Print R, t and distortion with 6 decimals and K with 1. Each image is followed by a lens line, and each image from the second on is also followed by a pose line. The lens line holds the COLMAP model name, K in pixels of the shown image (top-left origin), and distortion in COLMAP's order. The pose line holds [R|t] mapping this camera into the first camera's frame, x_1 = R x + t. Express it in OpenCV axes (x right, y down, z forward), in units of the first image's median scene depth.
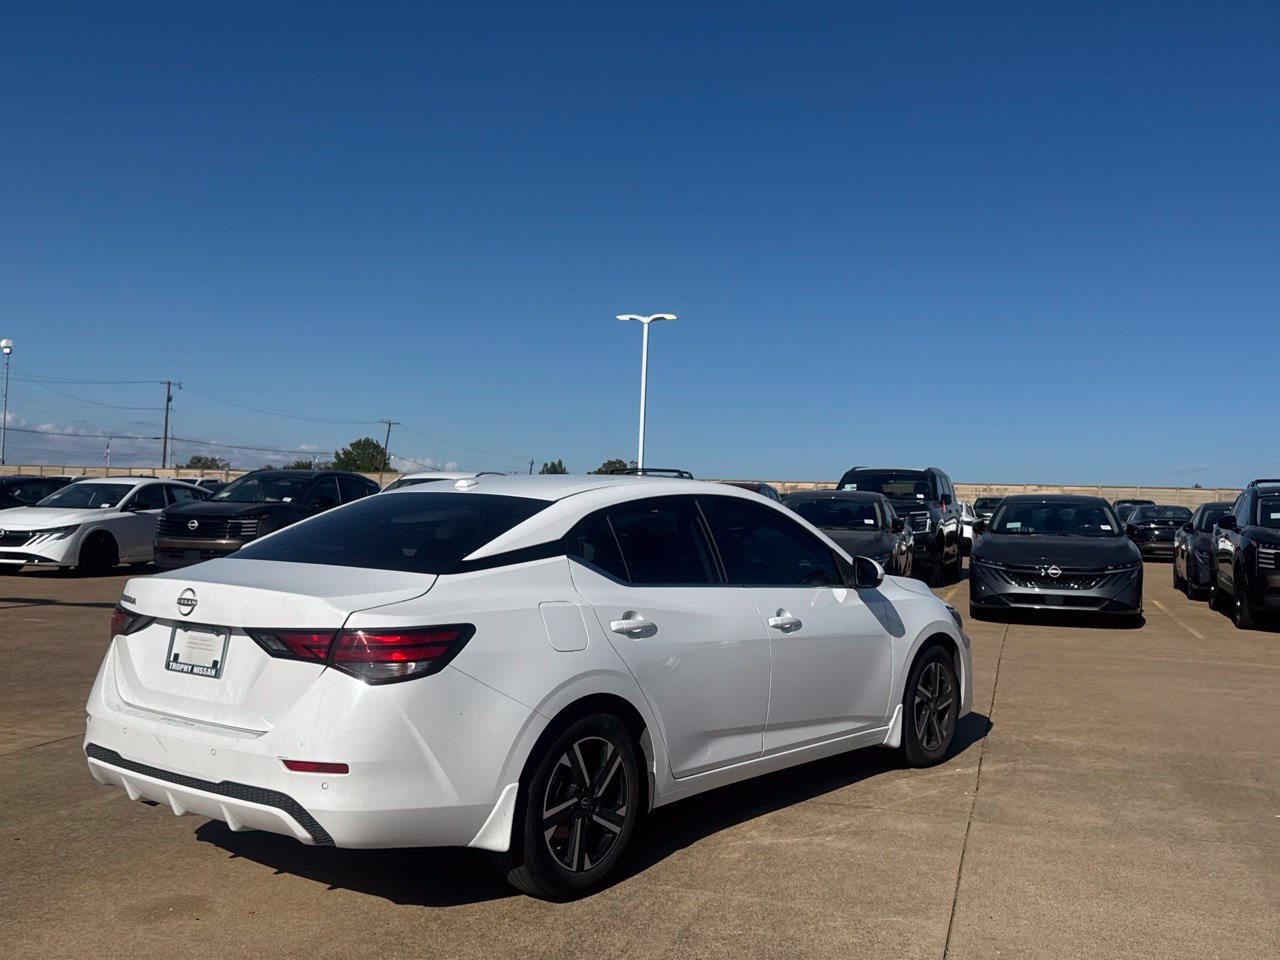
lens RADIAL K [[1227.7, 0, 639.3], [0, 1227.7, 493.3], [0, 0, 1]] dist [0.066765, 0.000000]
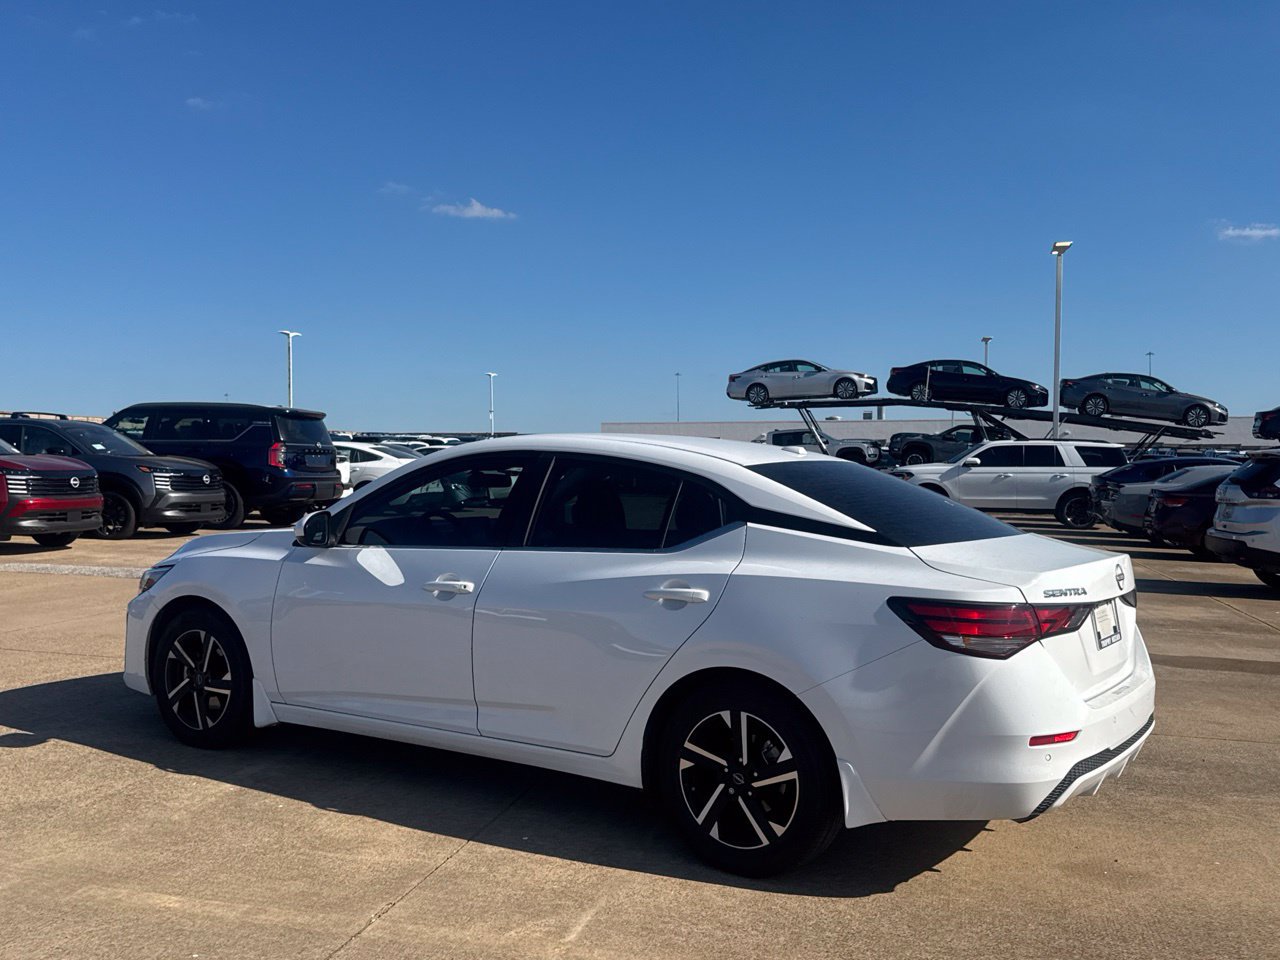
lens RADIAL K [[1227.7, 0, 636.0], [0, 1227.7, 482.8], [0, 0, 1]] dist [0.066765, 0.000000]
pose [[-0.073285, -0.043566, 0.996359, -1.246356], [-0.032110, 0.998631, 0.041303, -0.020880], [-0.996794, -0.028966, -0.074583, 1.343604]]
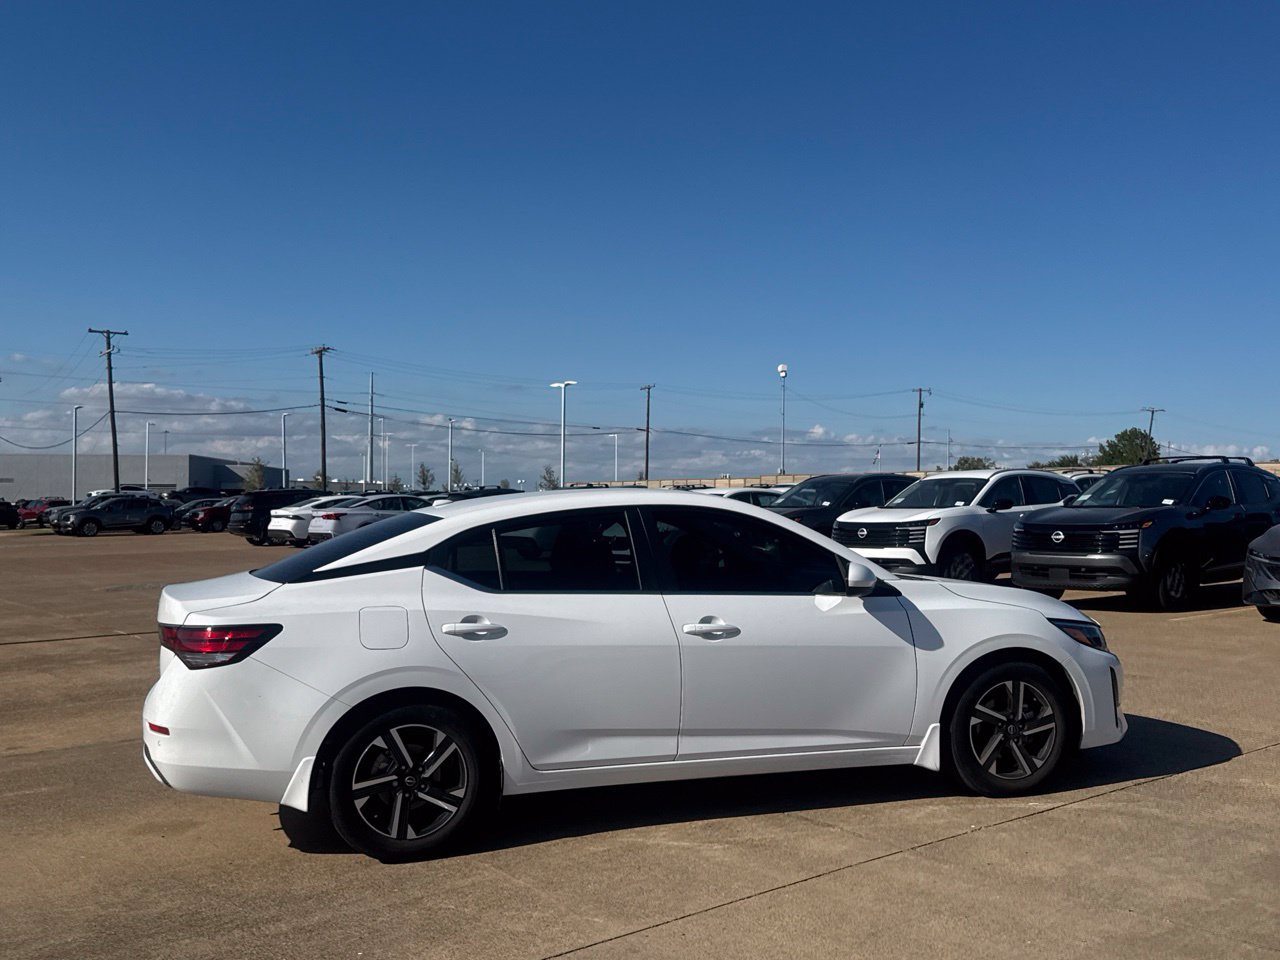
lens RADIAL K [[1227.7, 0, 642.9], [0, 1227.7, 484.0], [0, 0, 1]] dist [0.066765, 0.000000]
pose [[0.821298, -0.040838, -0.569036, 0.764836], [0.037905, 0.999137, -0.016995, 0.000675], [0.569239, -0.007611, 0.822137, 0.164850]]
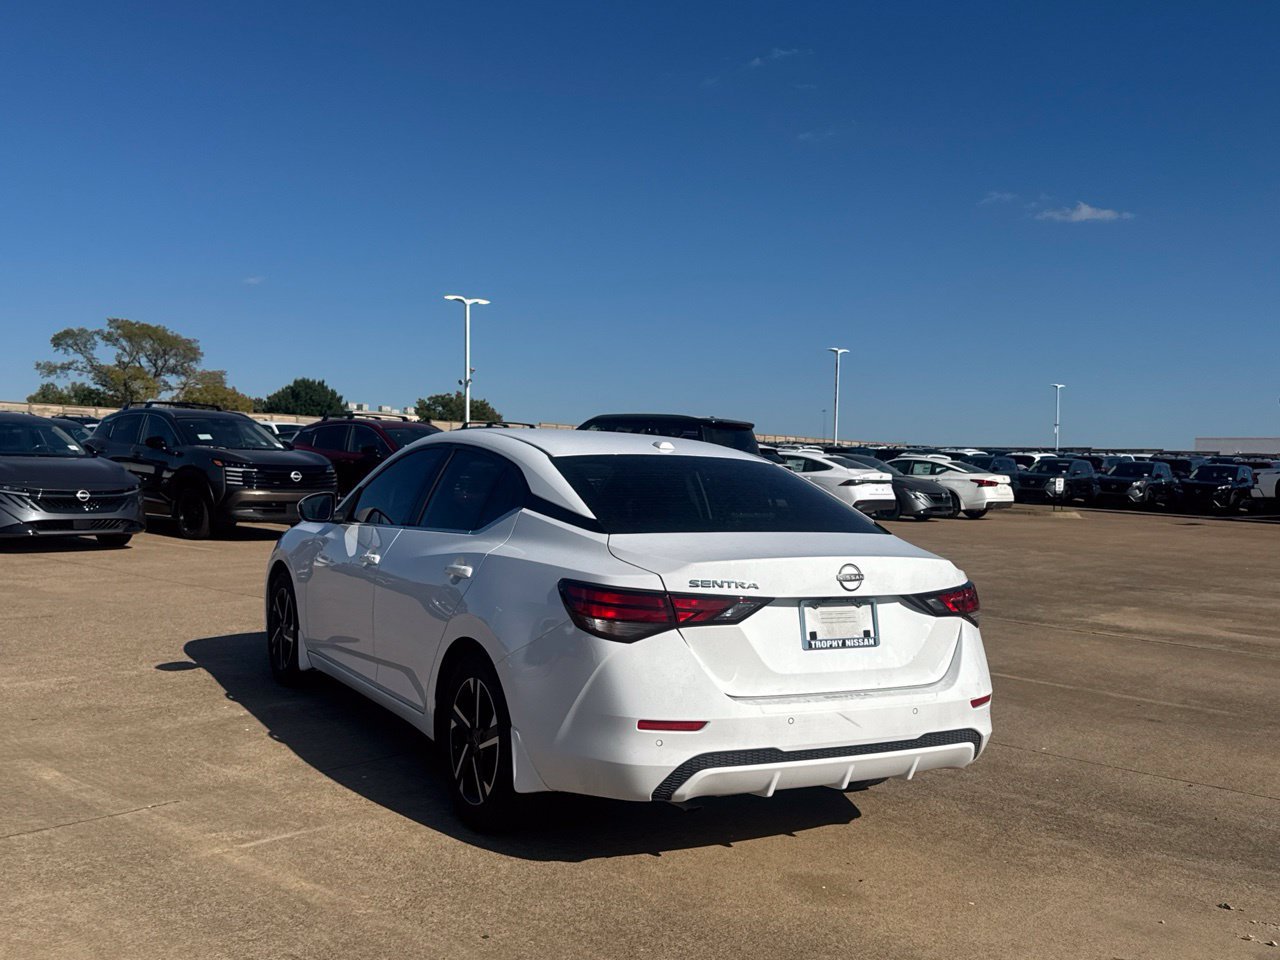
lens RADIAL K [[1227.7, 0, 637.1], [0, 1227.7, 462.2], [0, 0, 1]] dist [0.066765, 0.000000]
pose [[0.382811, -0.012899, 0.923736, -1.222048], [-0.038828, 0.998794, 0.030038, -0.026753], [-0.923010, -0.047366, 0.381849, 0.703025]]
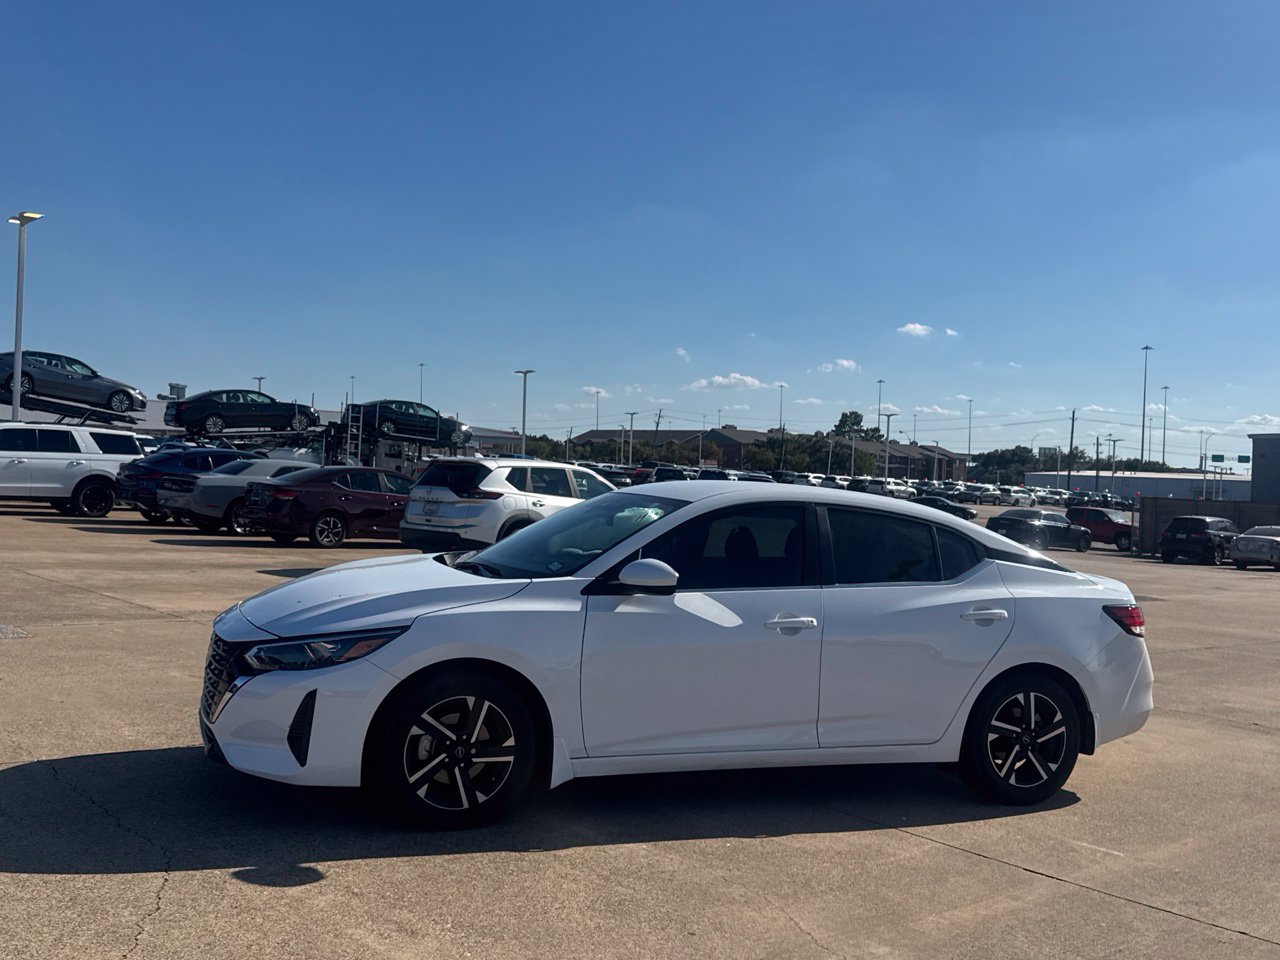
lens RADIAL K [[1227.7, 0, 636.1], [0, 1227.7, 474.7], [0, 0, 1]] dist [0.066765, 0.000000]
pose [[-0.852247, -0.066156, 0.518940, -0.666699], [-0.077630, 0.996982, -0.000393, -0.015984], [-0.517347, -0.040621, -0.854811, 2.553248]]
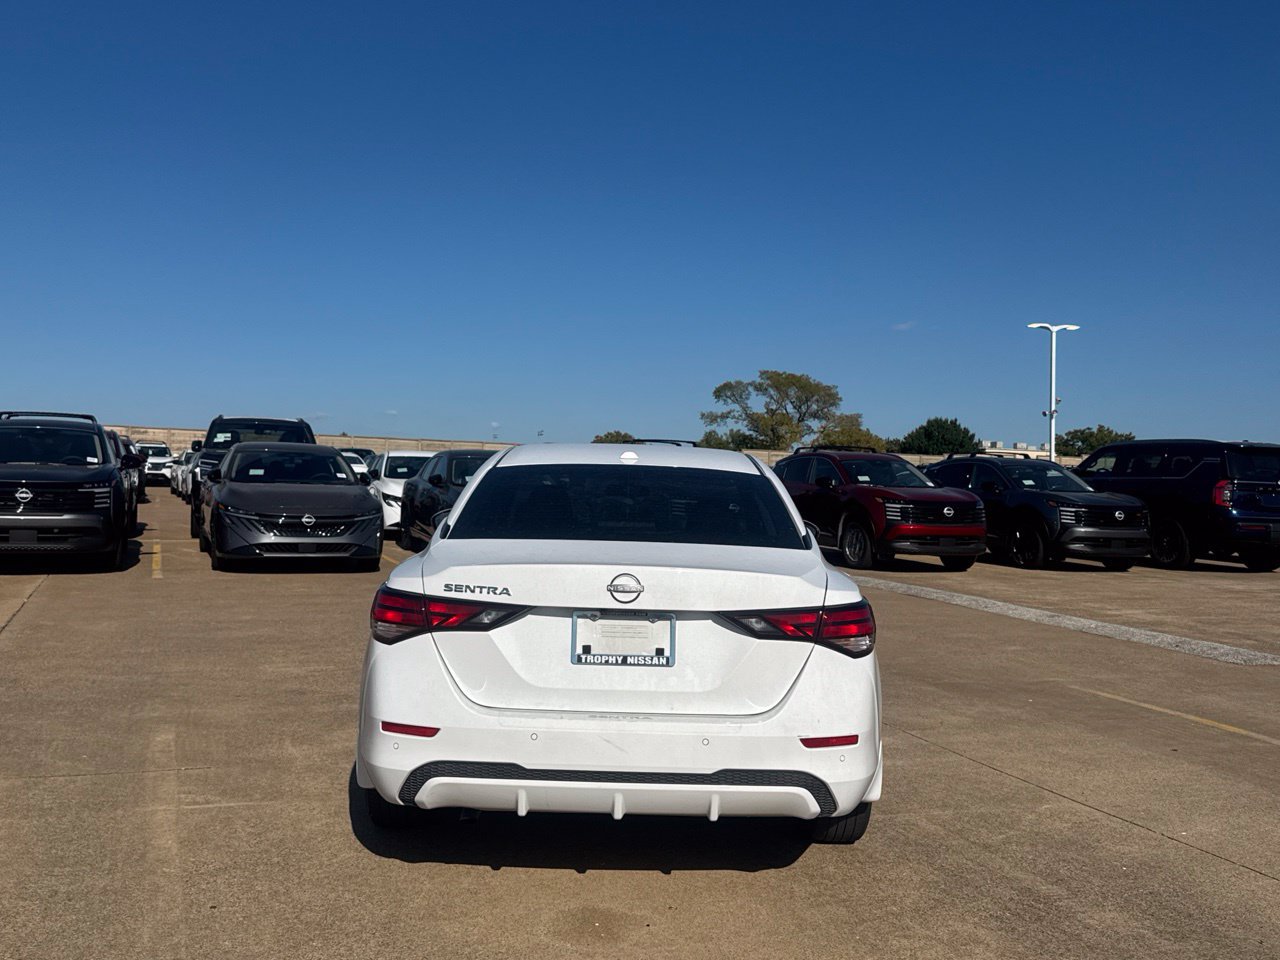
lens RADIAL K [[1227.7, 0, 637.5], [0, 1227.7, 475.2], [0, 0, 1]] dist [0.066765, 0.000000]
pose [[0.784672, -0.000803, 0.619911, -0.834380], [-0.017539, 0.999570, 0.023495, -0.016761], [-0.619663, -0.029308, 0.784321, 0.248617]]
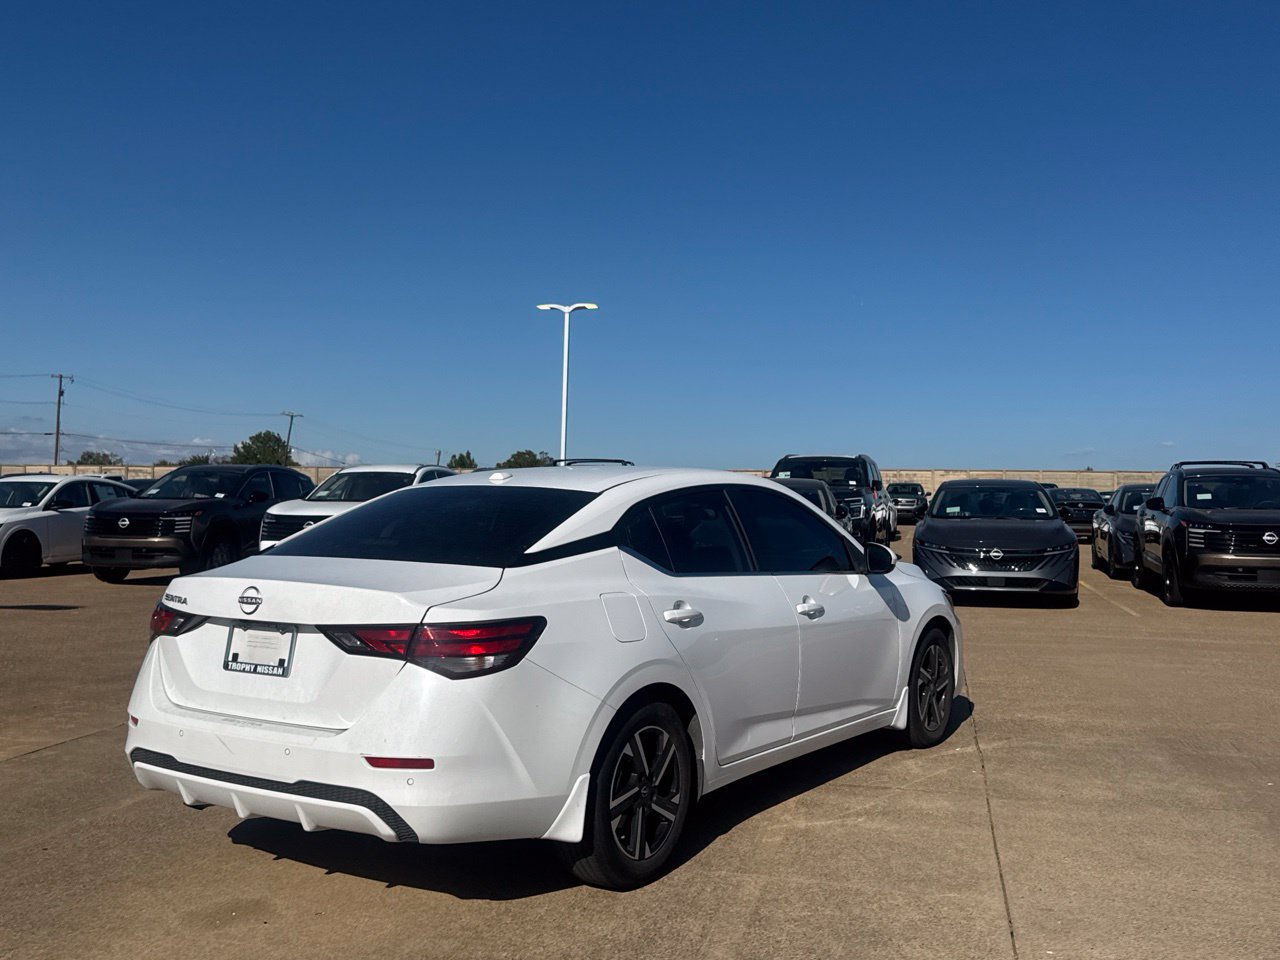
lens RADIAL K [[1227.7, 0, 645.2], [0, 1227.7, 468.9], [0, 0, 1]] dist [0.066765, 0.000000]
pose [[0.996729, -0.012408, 0.079855, -0.114878], [0.013324, 0.999851, -0.010941, -0.002423], [-0.079707, 0.011969, 0.996746, -0.011218]]
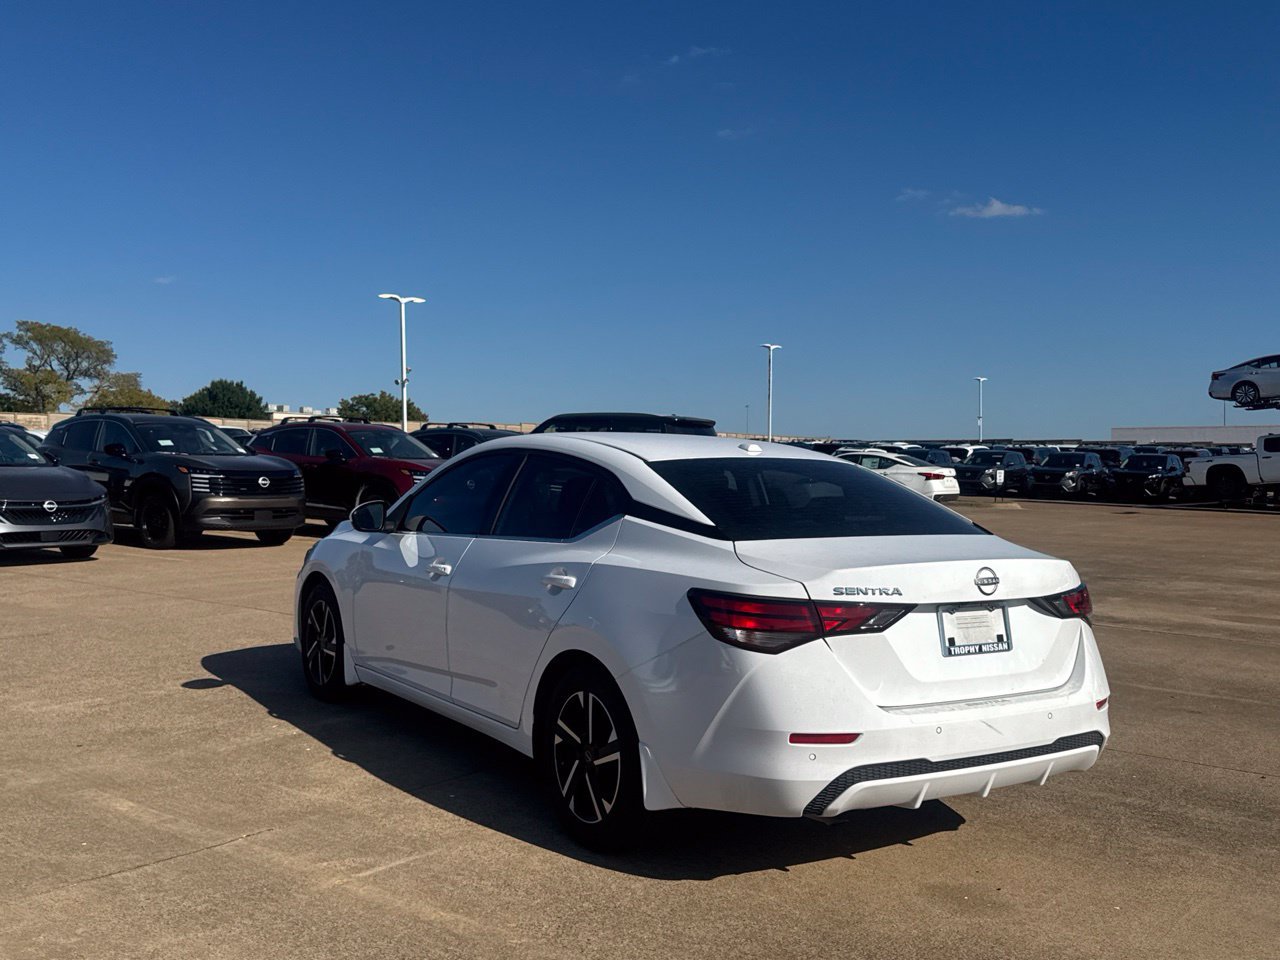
lens RADIAL K [[1227.7, 0, 637.2], [0, 1227.7, 465.0], [0, 0, 1]] dist [0.066765, 0.000000]
pose [[0.326531, -0.022751, 0.944913, -1.246781], [-0.024408, 0.999174, 0.032492, -0.027308], [-0.944871, -0.033673, 0.325706, 0.850882]]
